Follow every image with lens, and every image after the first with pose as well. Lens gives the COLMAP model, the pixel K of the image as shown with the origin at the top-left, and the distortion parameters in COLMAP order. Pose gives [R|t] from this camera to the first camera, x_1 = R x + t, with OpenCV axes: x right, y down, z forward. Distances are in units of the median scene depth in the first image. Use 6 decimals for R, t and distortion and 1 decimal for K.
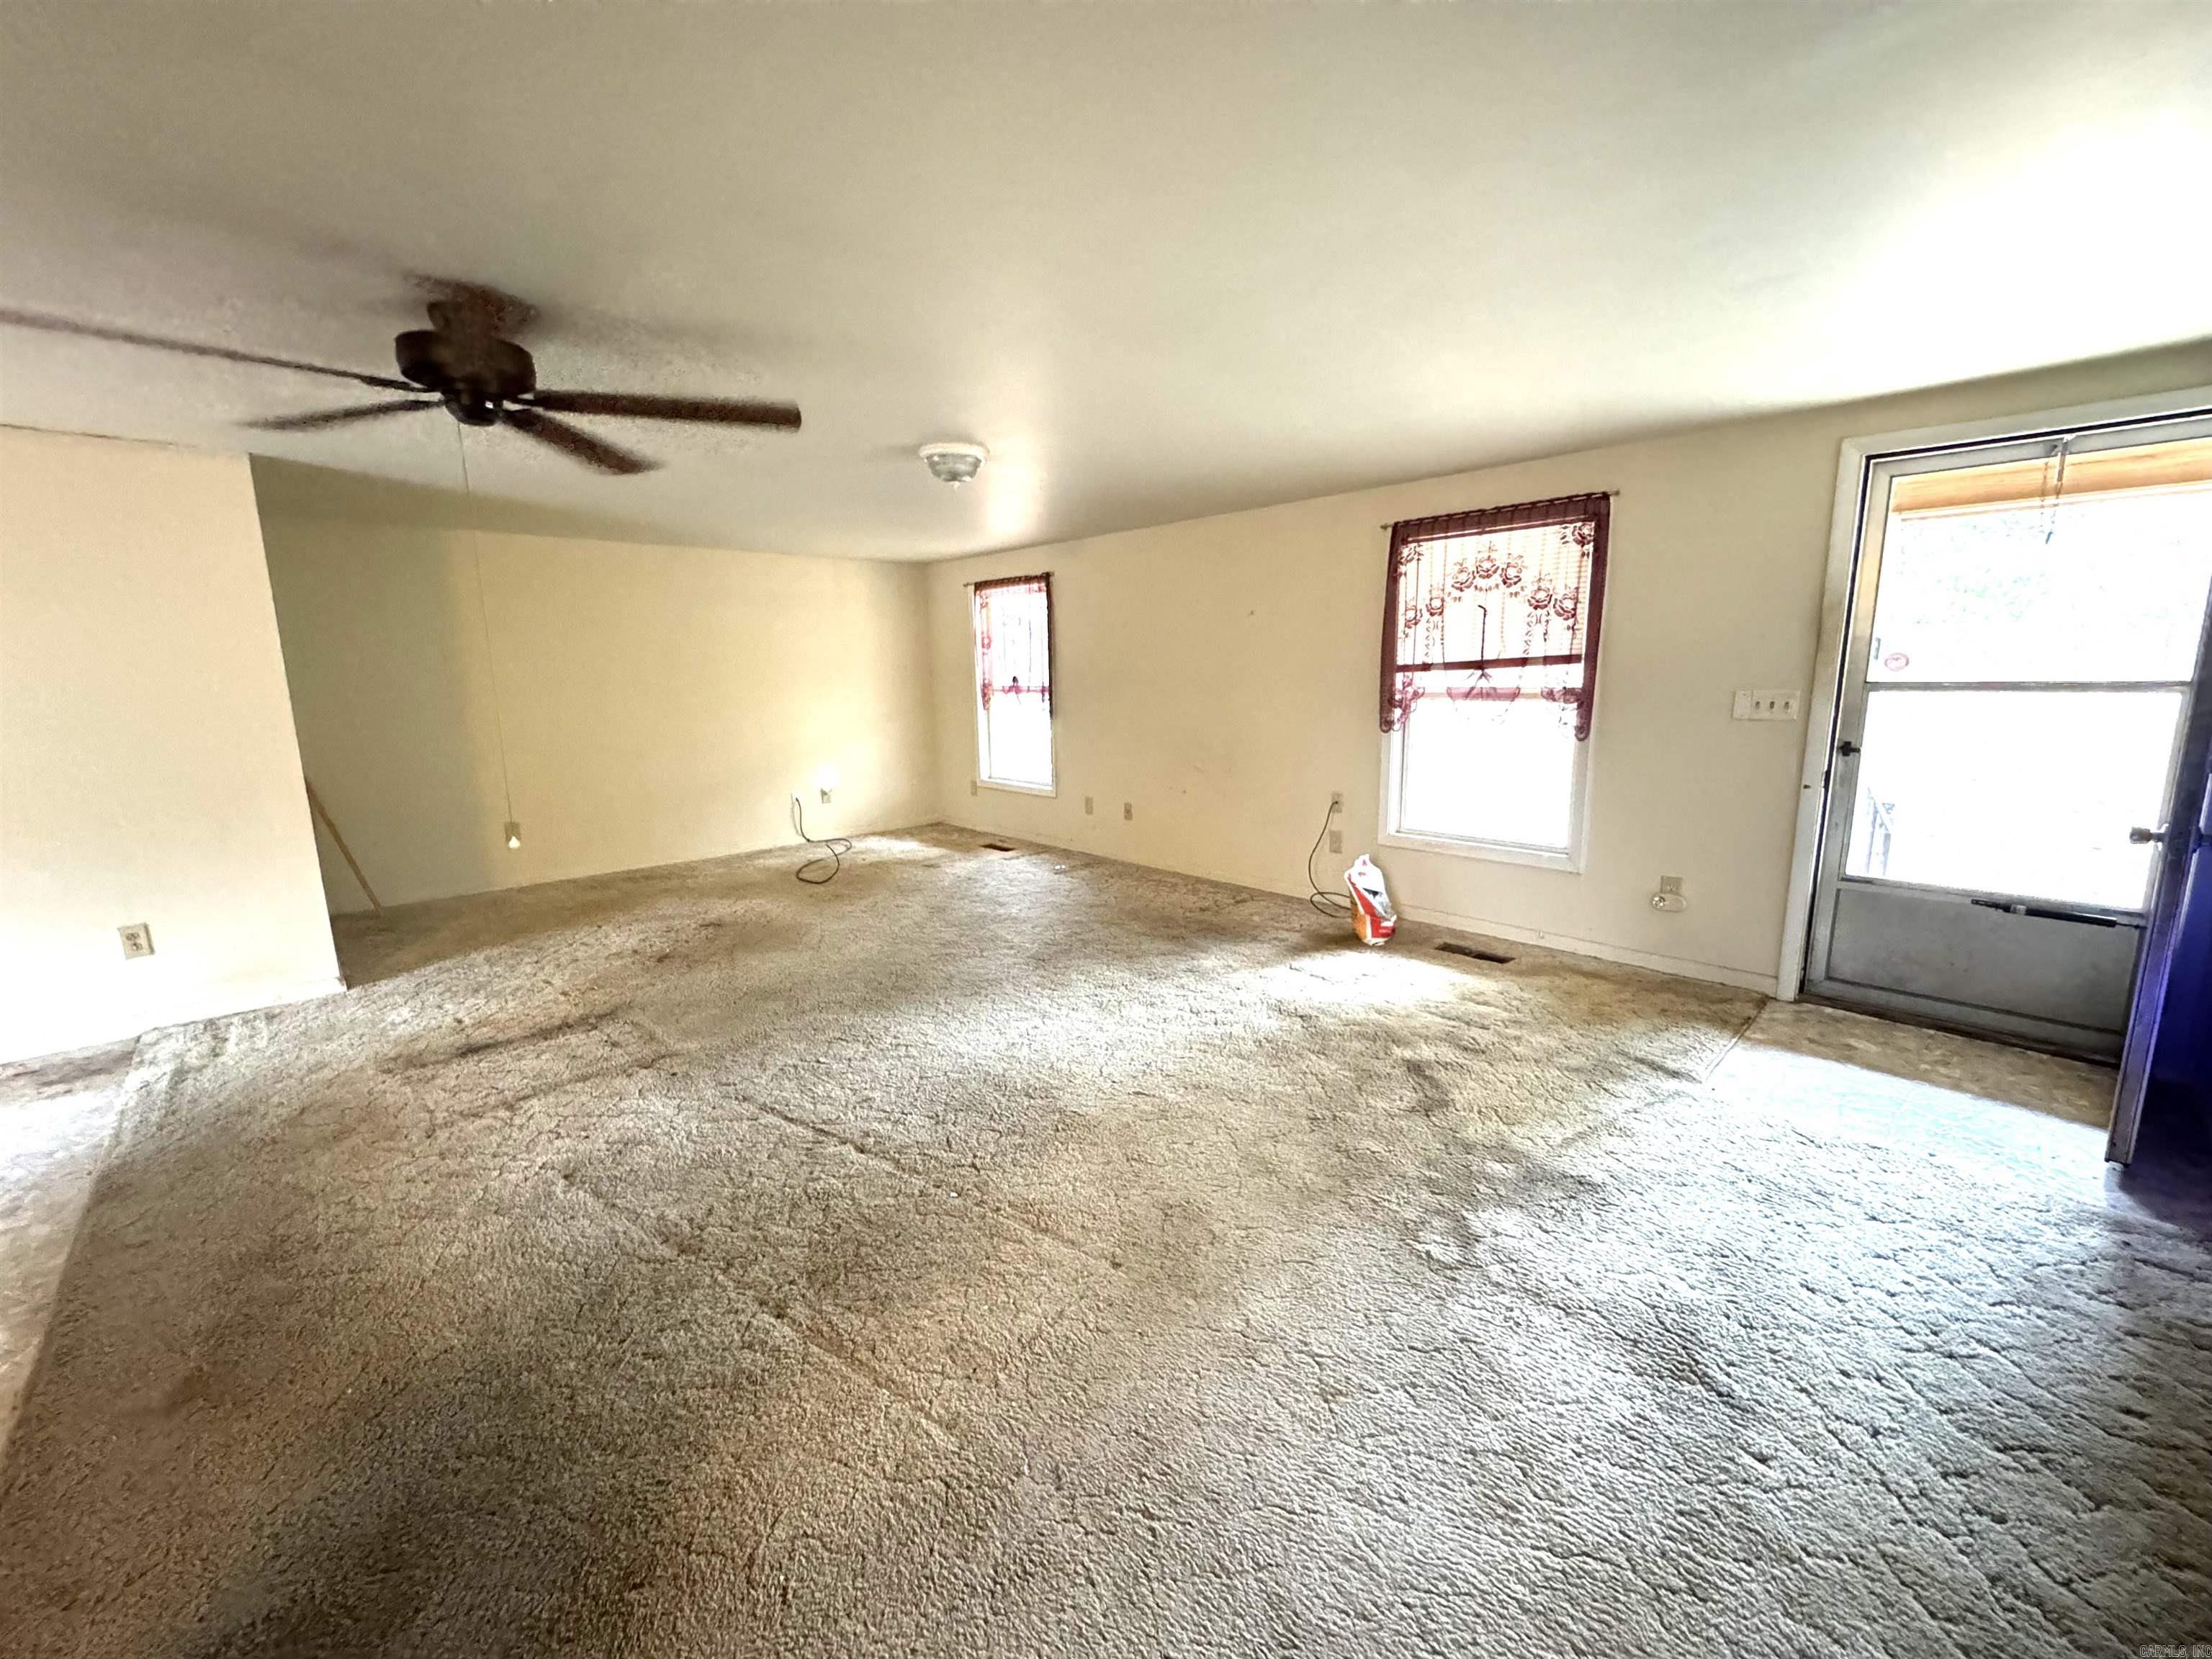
lens RADIAL K [[881.4, 0, 1099.9], [0, 881.4, 821.8], [0, 0, 1]] dist [-0.002092, 0.000452]
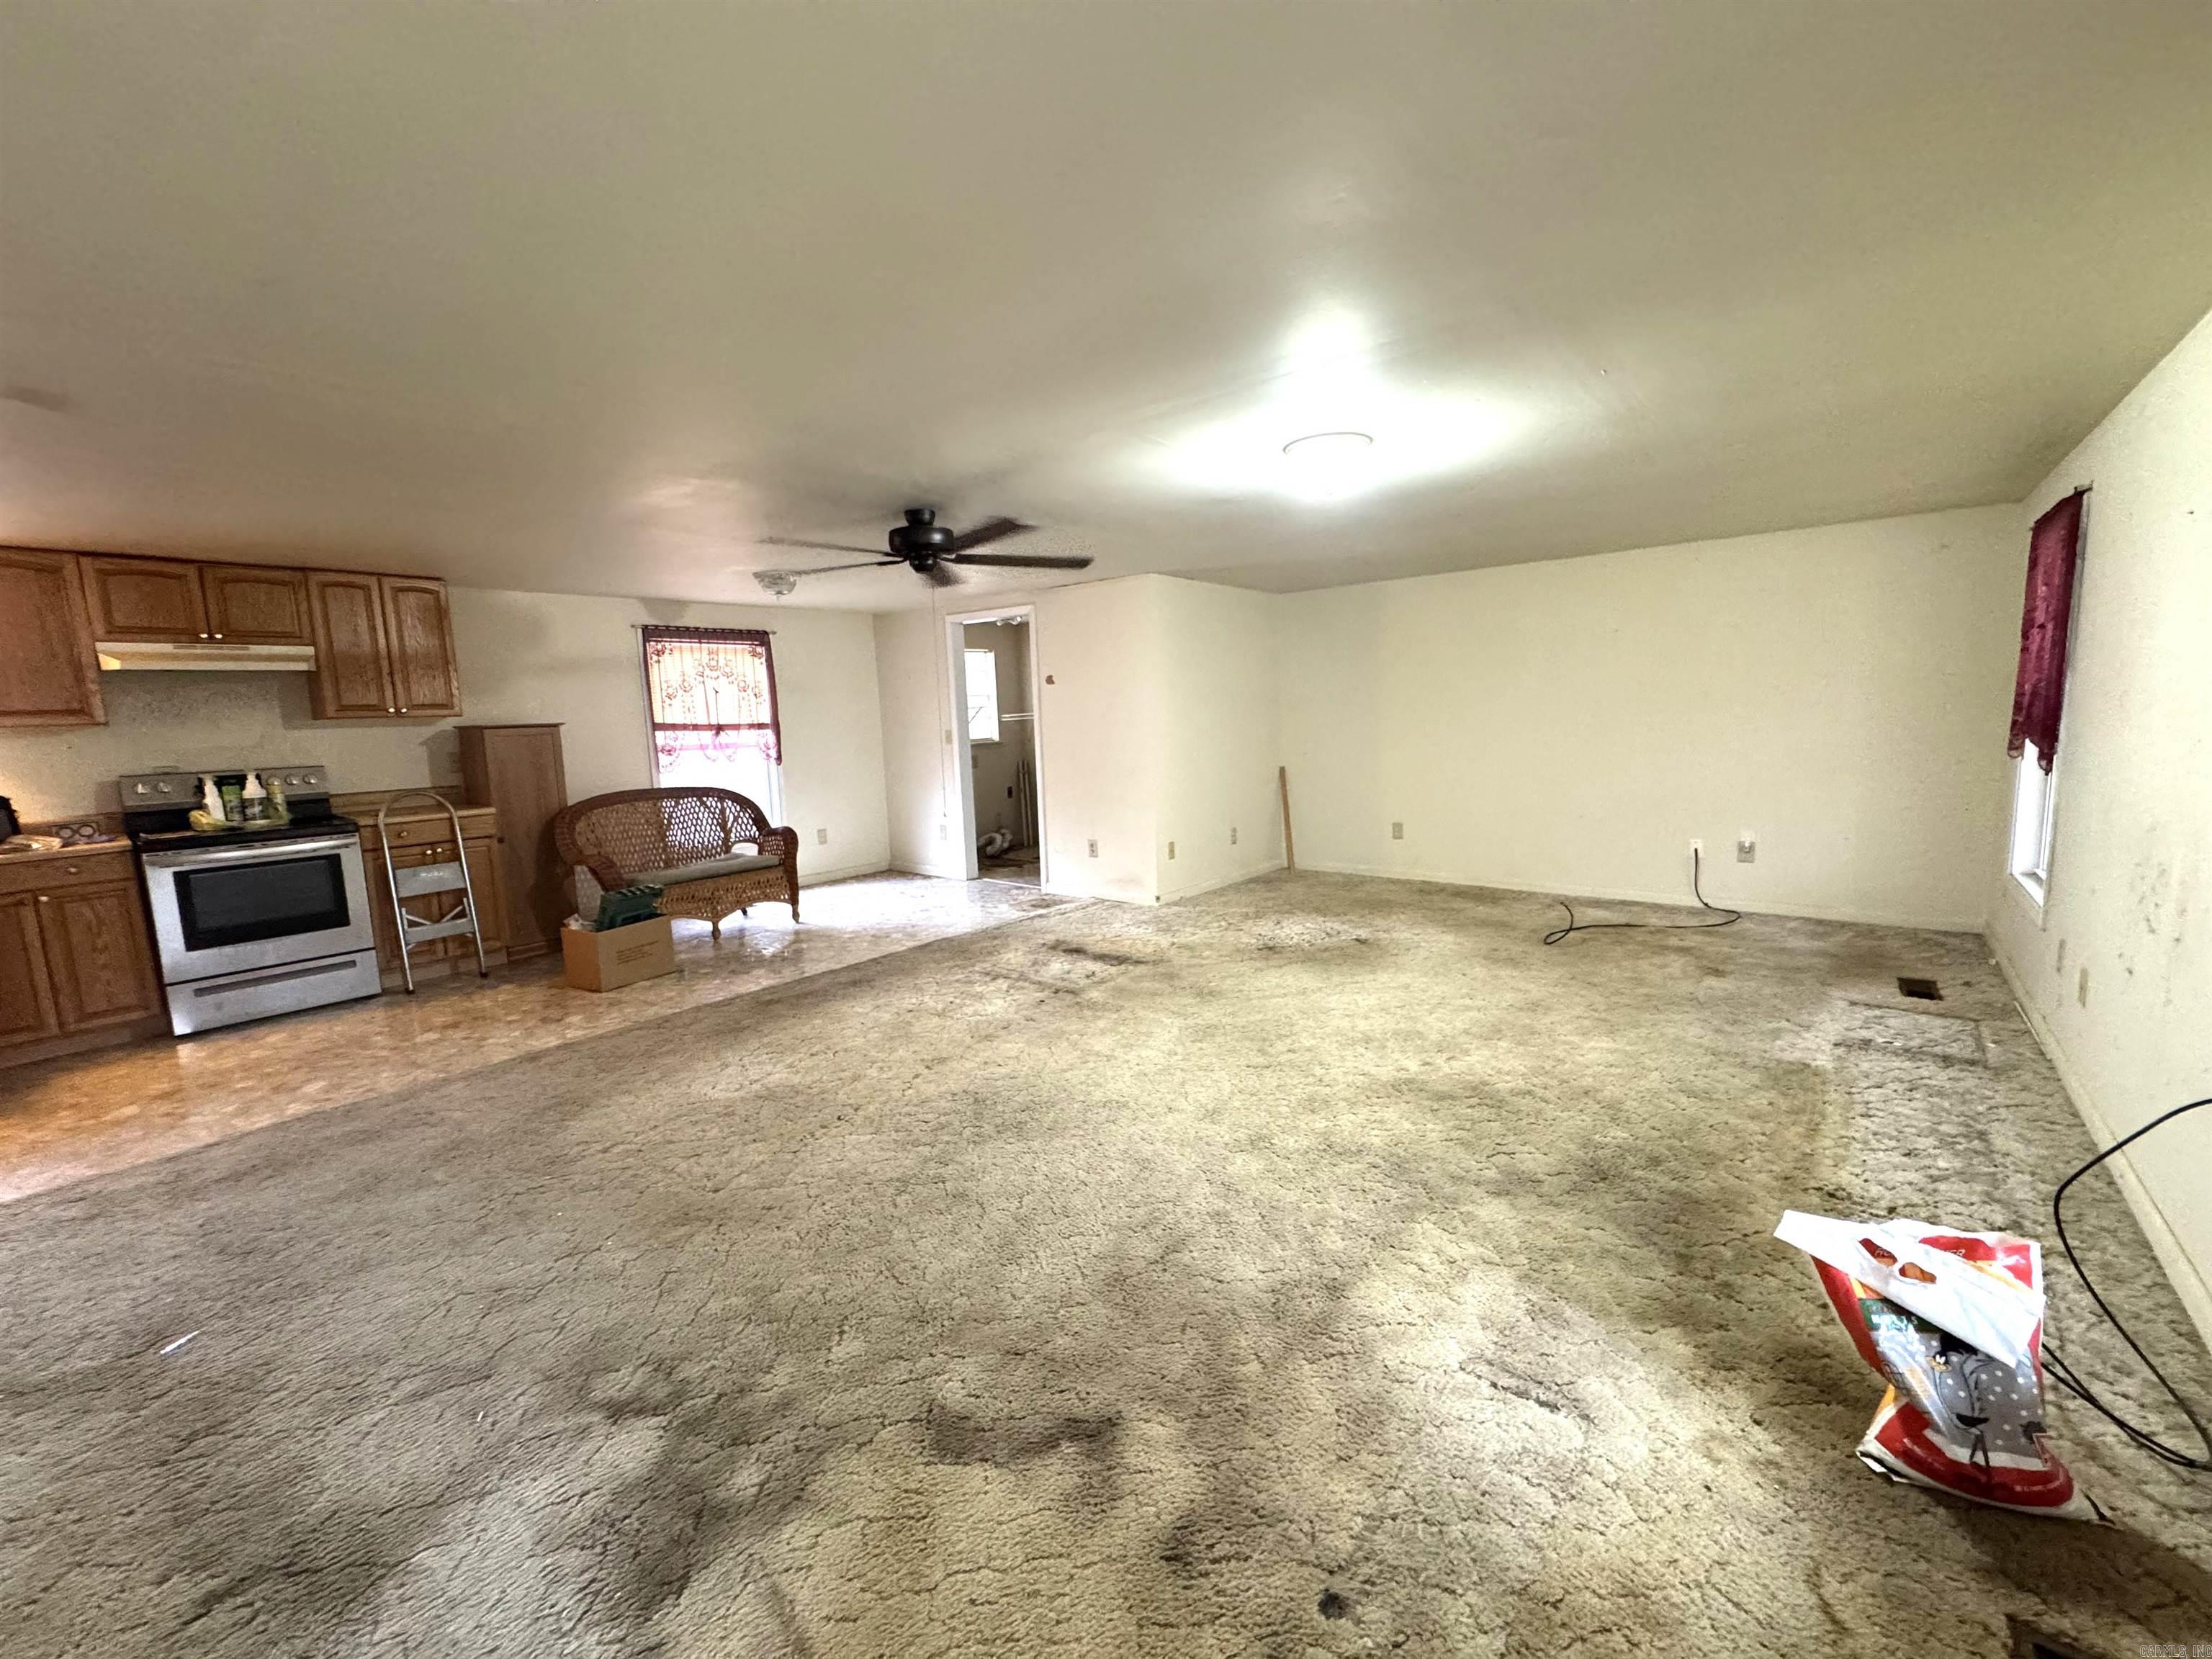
lens RADIAL K [[881.4, 0, 1098.8], [0, 881.4, 833.7], [0, 0, 1]] dist [-0.002092, 0.000452]
pose [[0.112403, 0.143250, -0.983283, 0.799374], [-0.137697, 0.982252, 0.127359, -0.146933], [0.984076, 0.121080, 0.130133, 0.846212]]
